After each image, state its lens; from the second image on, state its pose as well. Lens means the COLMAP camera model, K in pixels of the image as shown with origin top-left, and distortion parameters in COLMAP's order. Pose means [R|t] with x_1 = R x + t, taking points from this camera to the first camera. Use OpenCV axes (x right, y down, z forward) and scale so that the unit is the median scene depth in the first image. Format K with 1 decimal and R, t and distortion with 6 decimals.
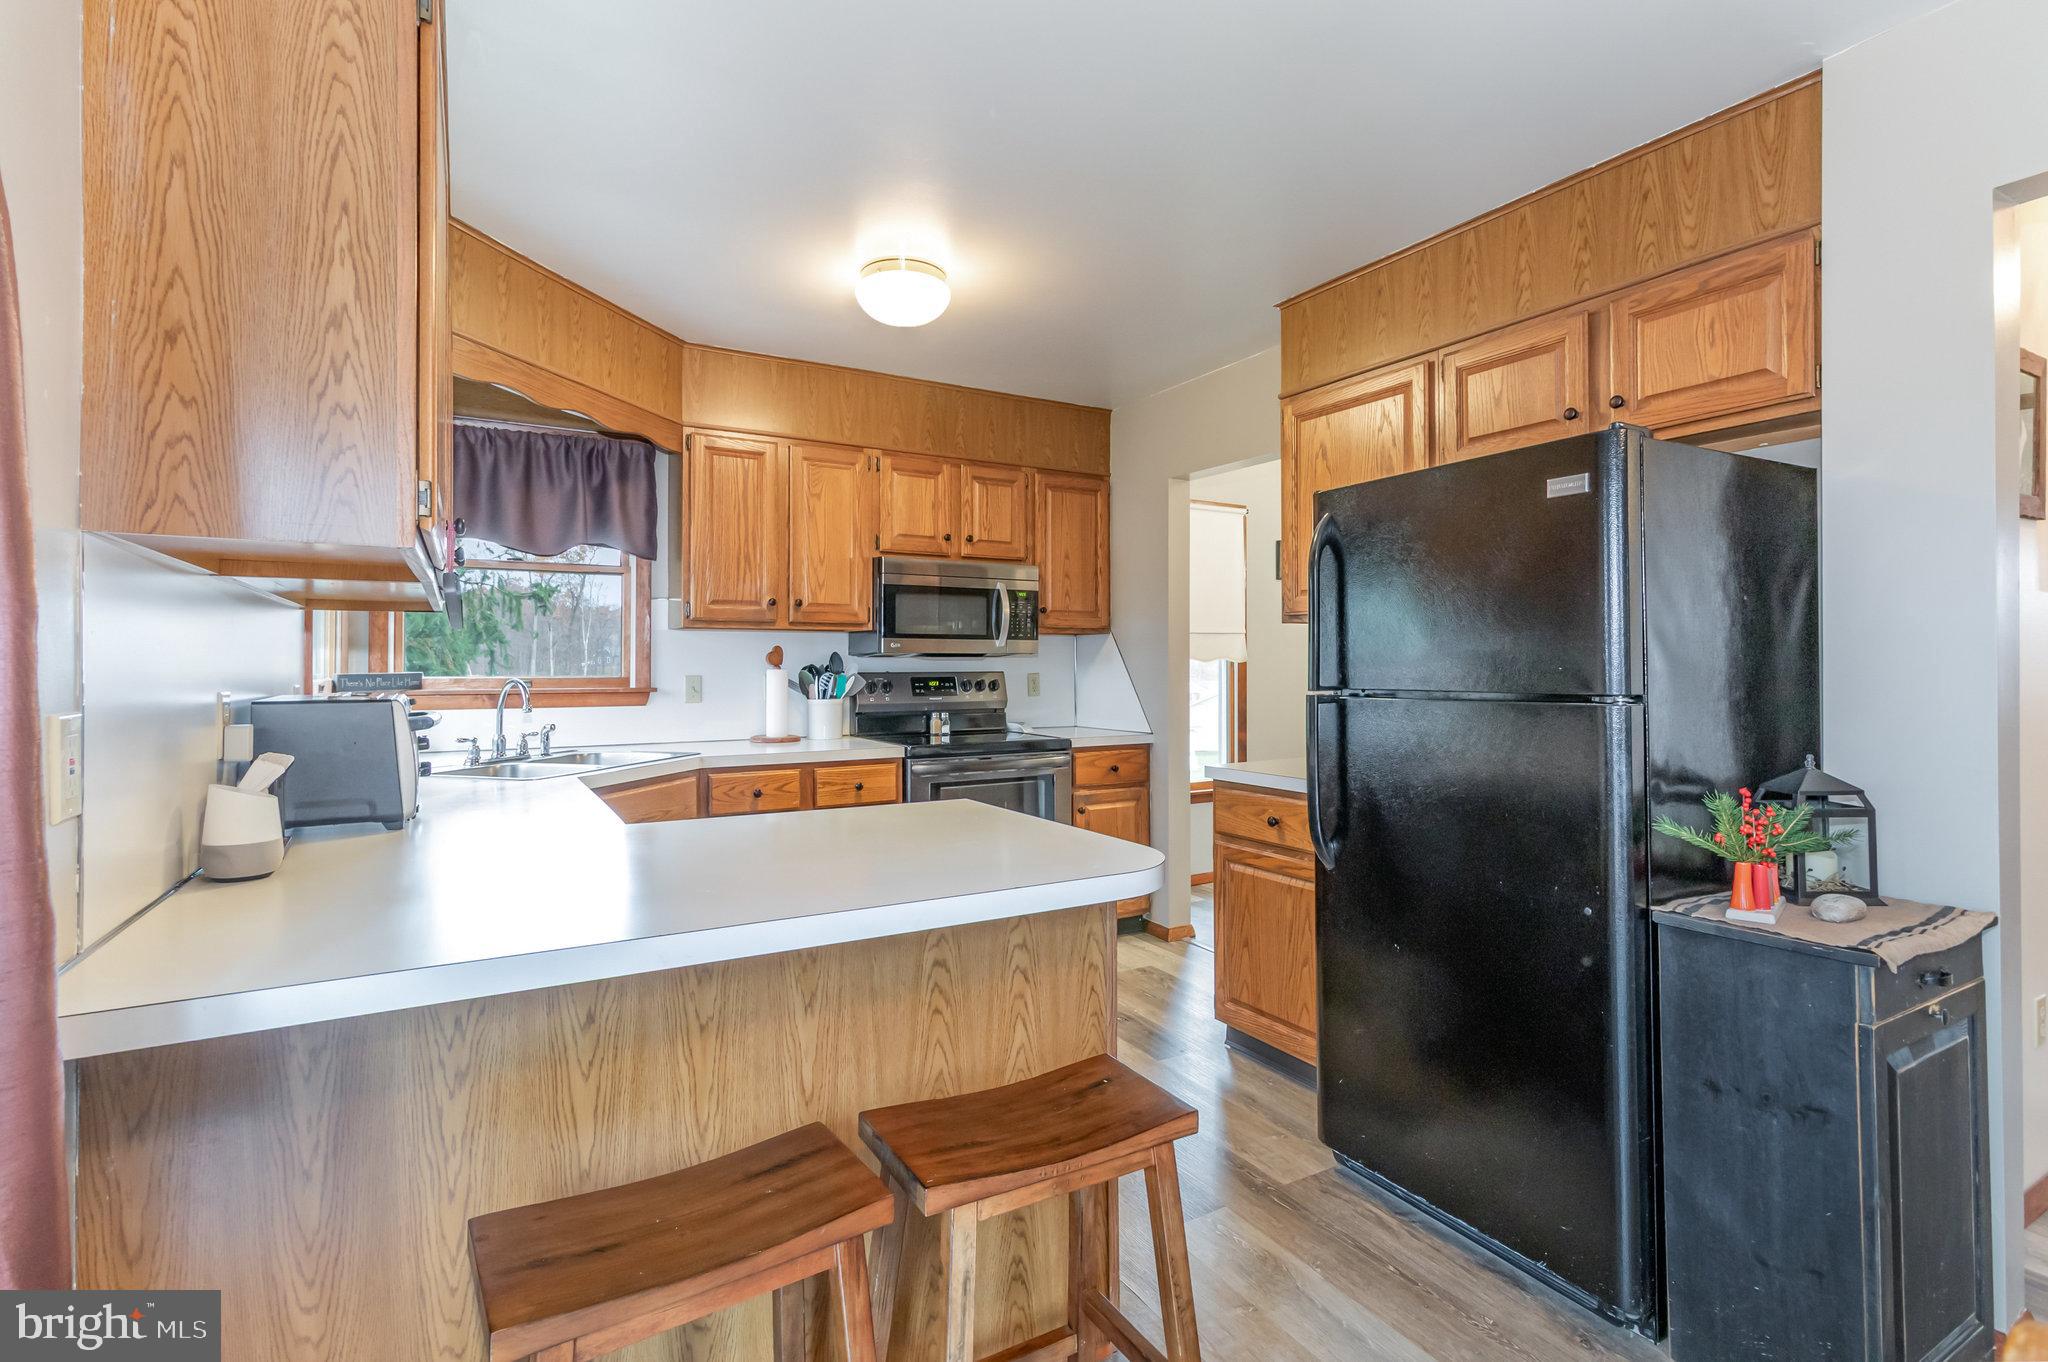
lens RADIAL K [[956.2, 0, 1021.3], [0, 956.2, 661.3], [0, 0, 1]] dist [0.009553, -0.000951]
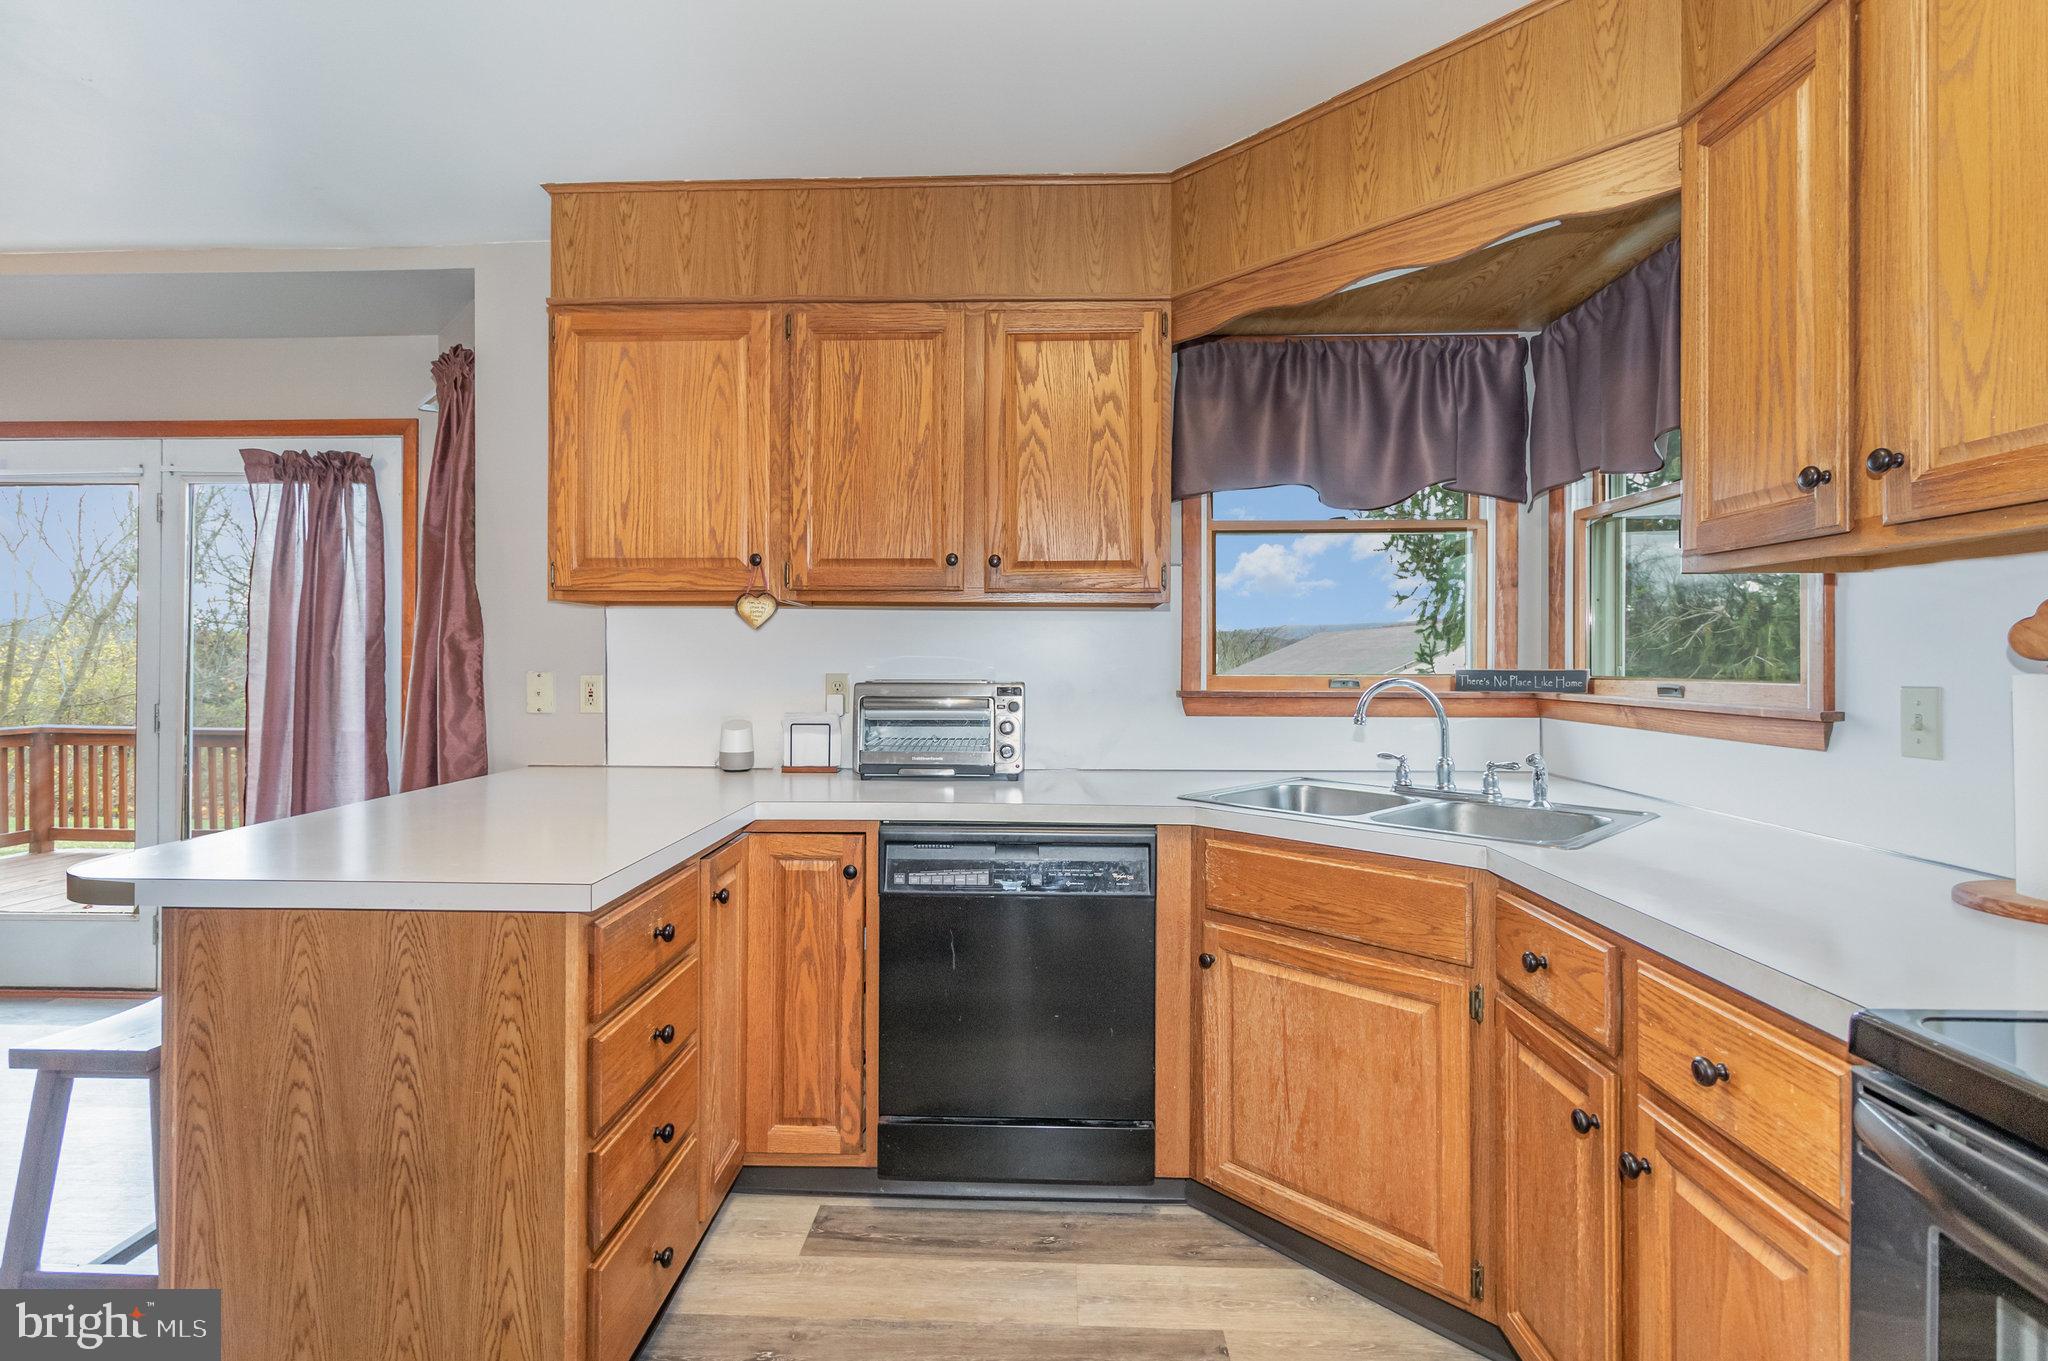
lens RADIAL K [[956.2, 0, 1005.2], [0, 956.2, 656.9], [0, 0, 1]] dist [0.009553, -0.000951]
pose [[-0.535362, -0.001455, -0.844621, 0.170836], [0.001791, 0.999994, -0.002857, 0.003217], [0.844621, -0.003042, -0.535357, 0.848589]]
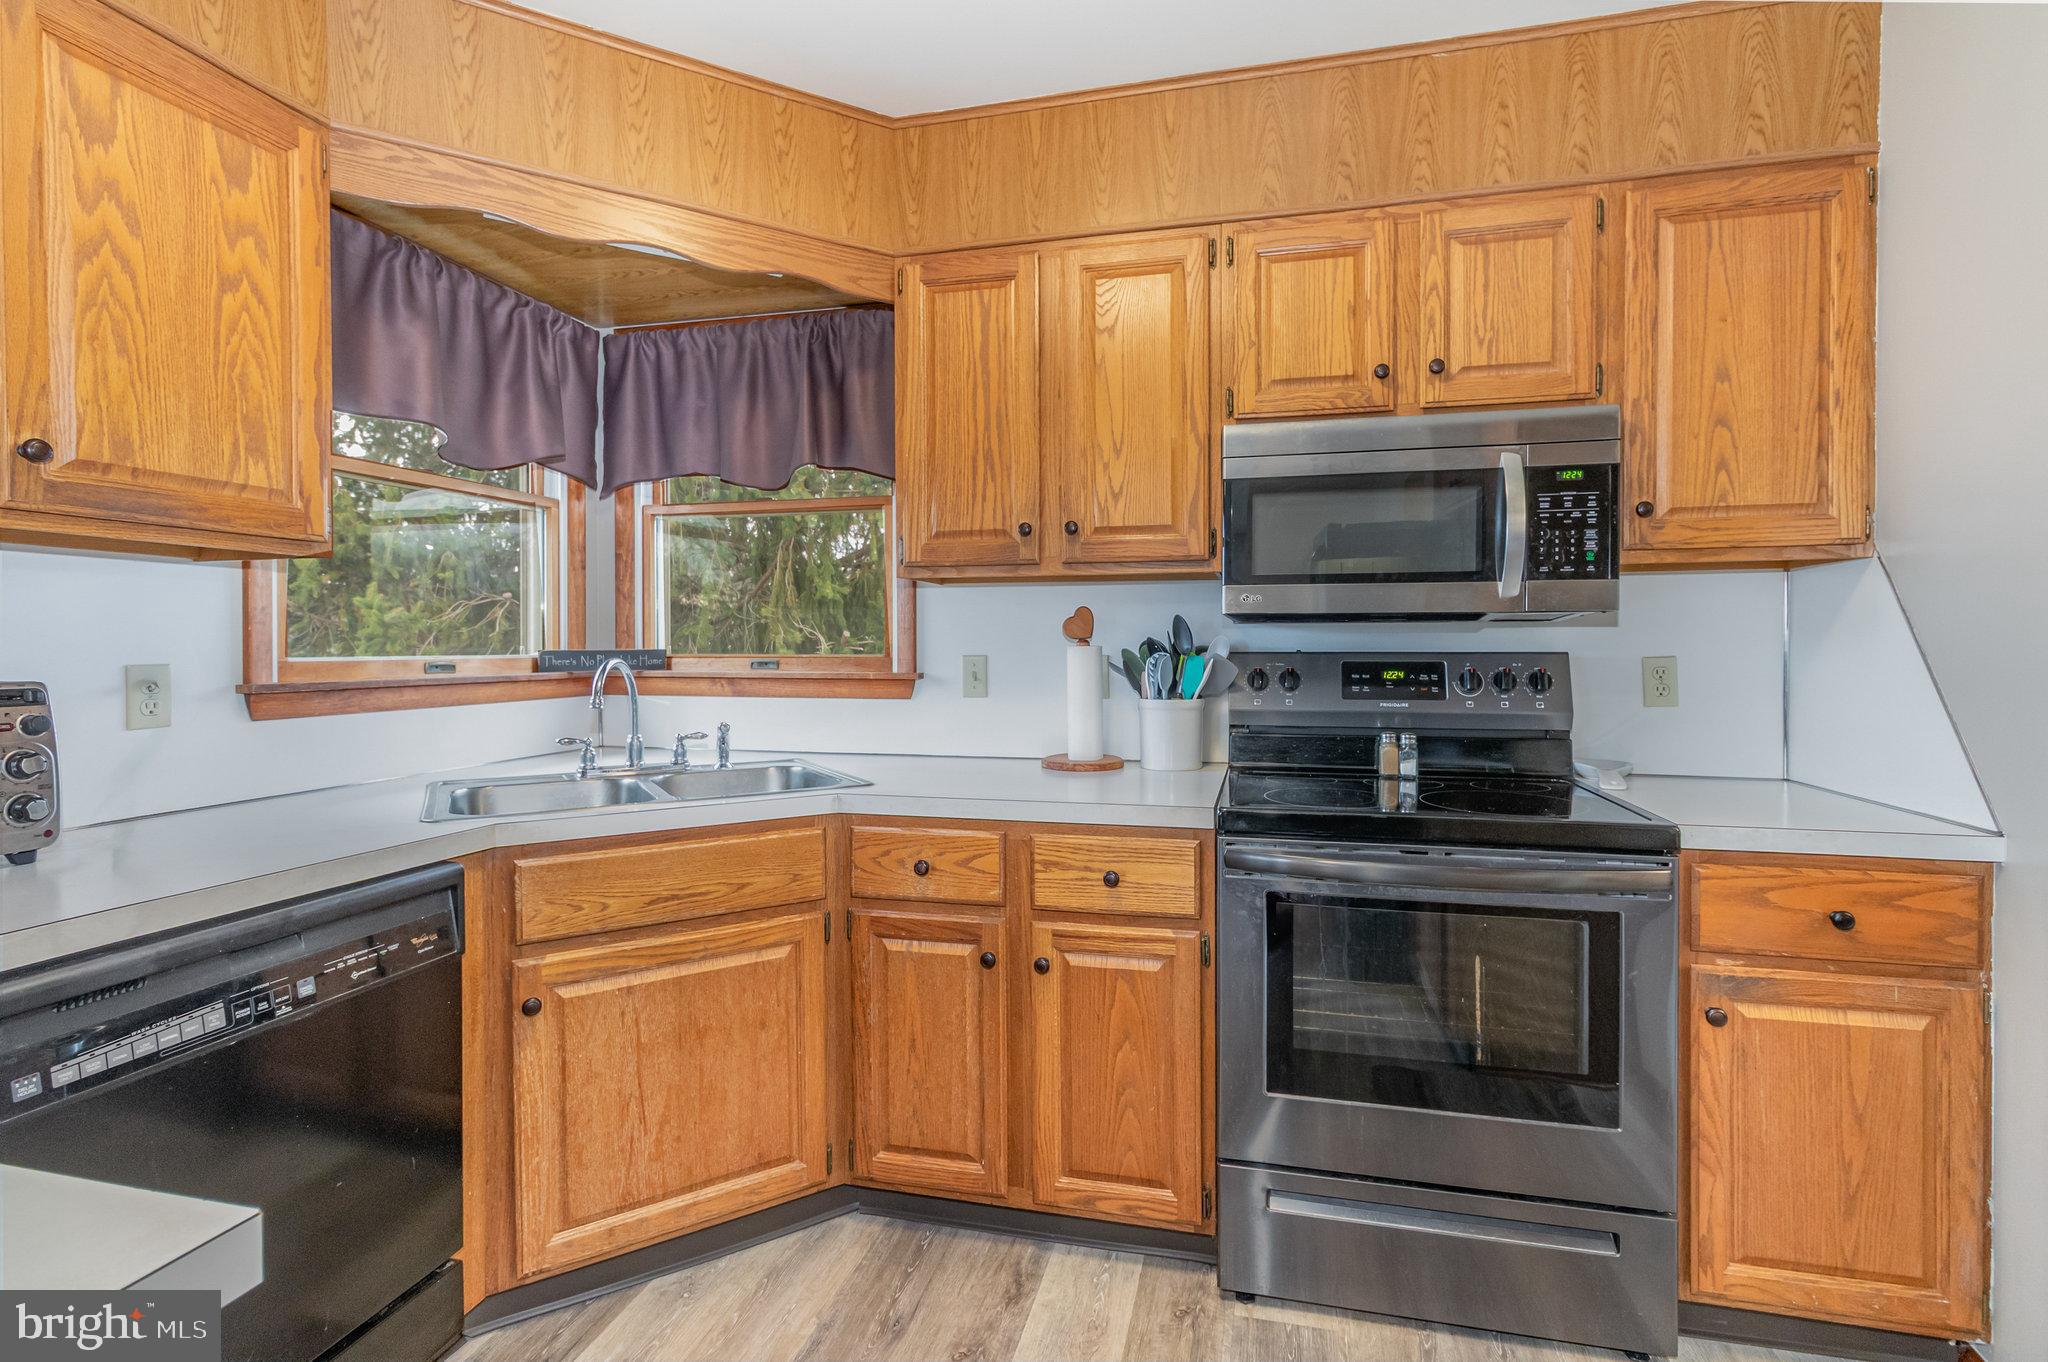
lens RADIAL K [[956.2, 0, 1040.5], [0, 956.2, 653.4], [0, 0, 1]] dist [0.009553, -0.000951]
pose [[0.723728, 0.006695, -0.690053, 0.130808], [0.002439, 0.999922, 0.012260, 0.005522], [0.690081, -0.010556, 0.723655, 0.530827]]
